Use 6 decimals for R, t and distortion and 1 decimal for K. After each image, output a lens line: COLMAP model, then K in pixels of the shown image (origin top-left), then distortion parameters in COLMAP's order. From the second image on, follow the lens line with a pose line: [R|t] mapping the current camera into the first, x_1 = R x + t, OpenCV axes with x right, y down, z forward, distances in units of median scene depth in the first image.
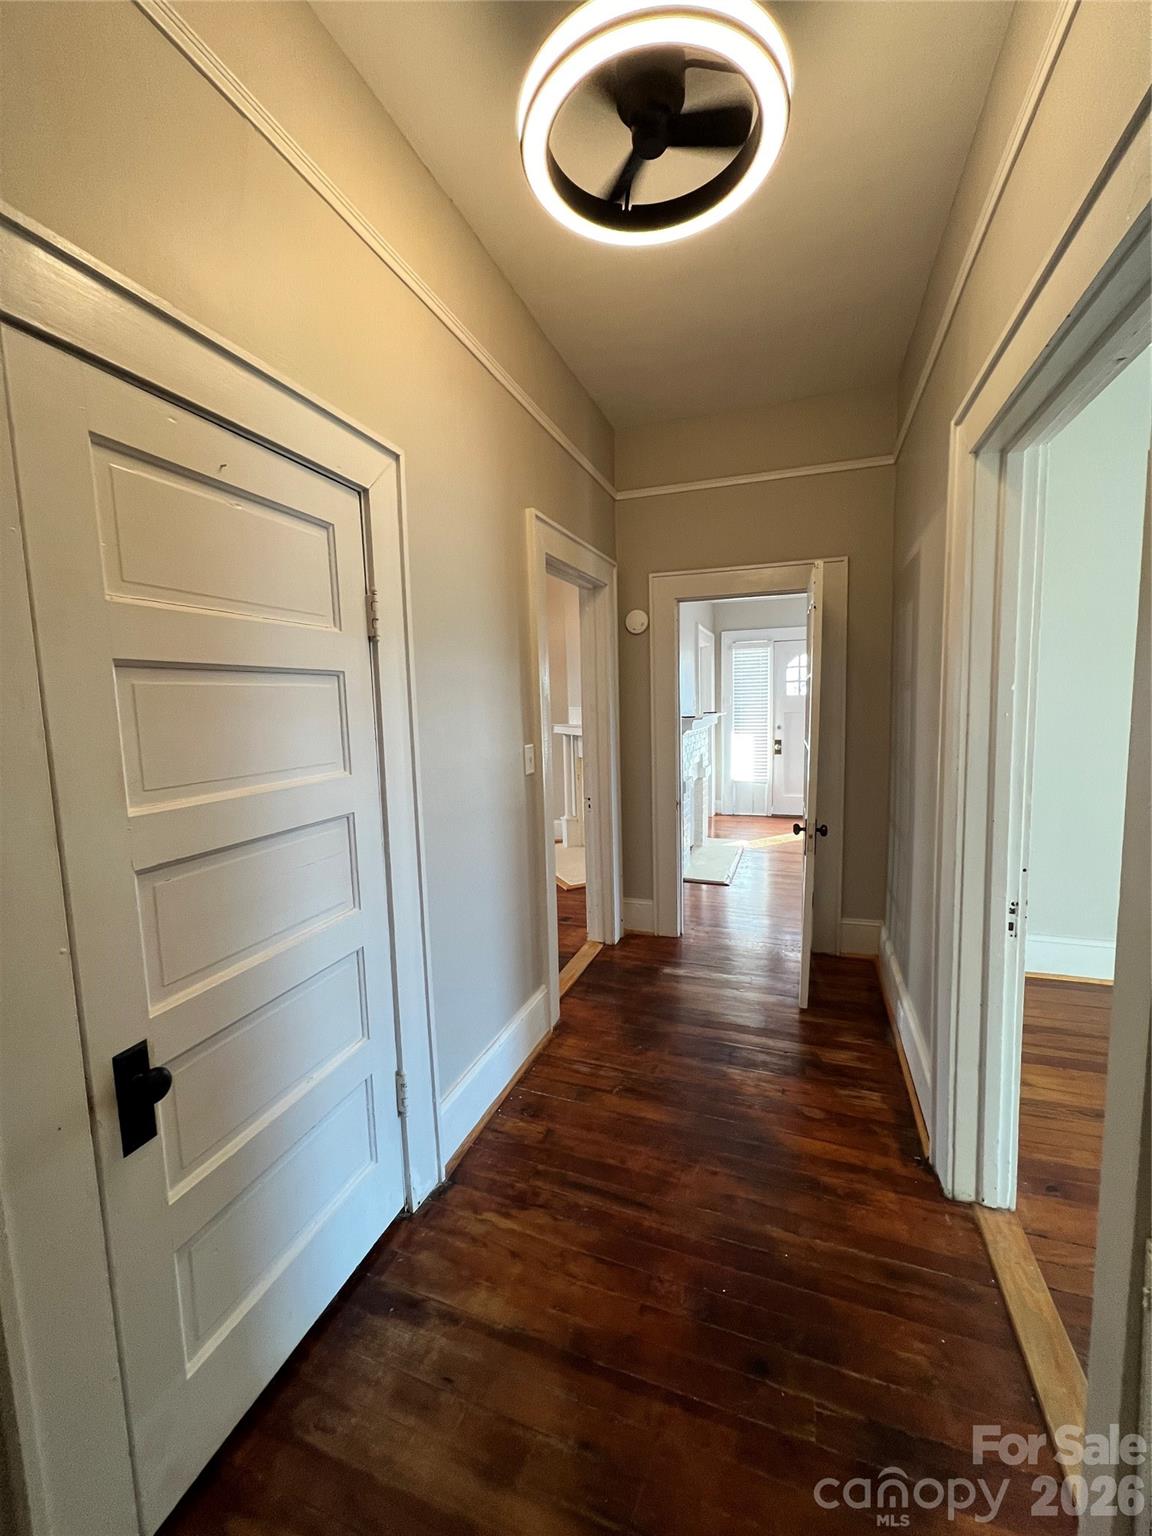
lens RADIAL K [[615.1, 0, 575.4], [0, 615.1, 764.6], [0, 0, 1]] dist [-0.001724, -0.000560]
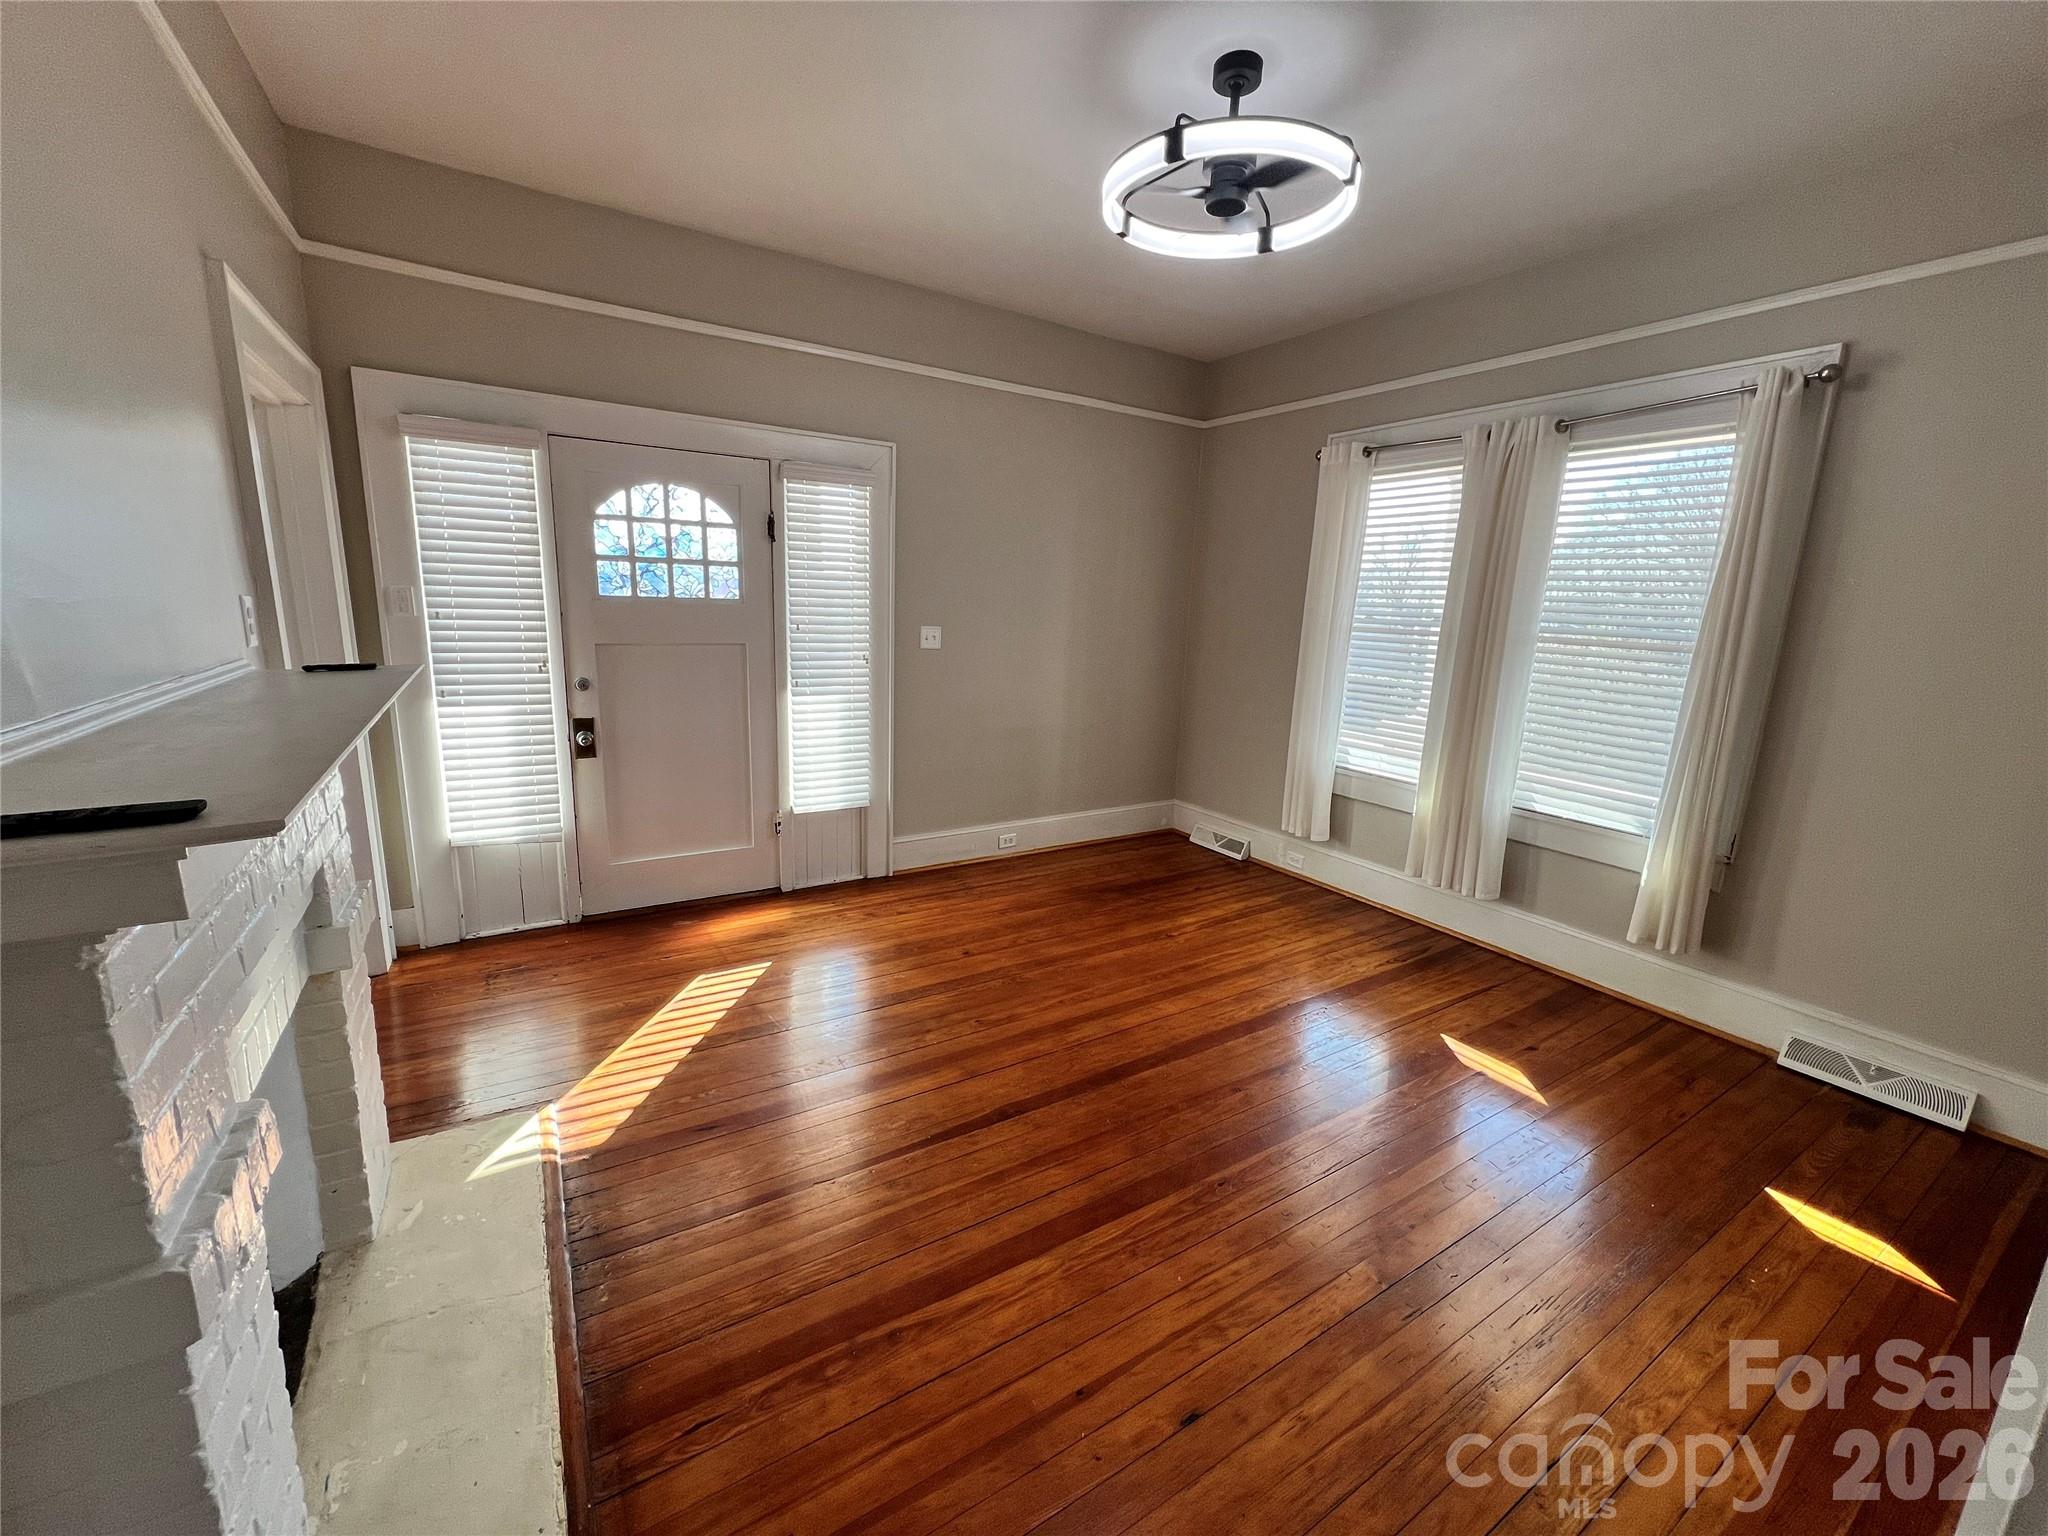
lens RADIAL K [[820.1, 0, 1020.8], [0, 820.1, 760.4], [0, 0, 1]] dist [-0.001724, -0.000560]
pose [[0.618293, -0.113586, 0.777697, 0.110251], [0.030956, 0.992253, 0.120311, -0.066205], [-0.785338, -0.050313, 0.617019, 0.498031]]
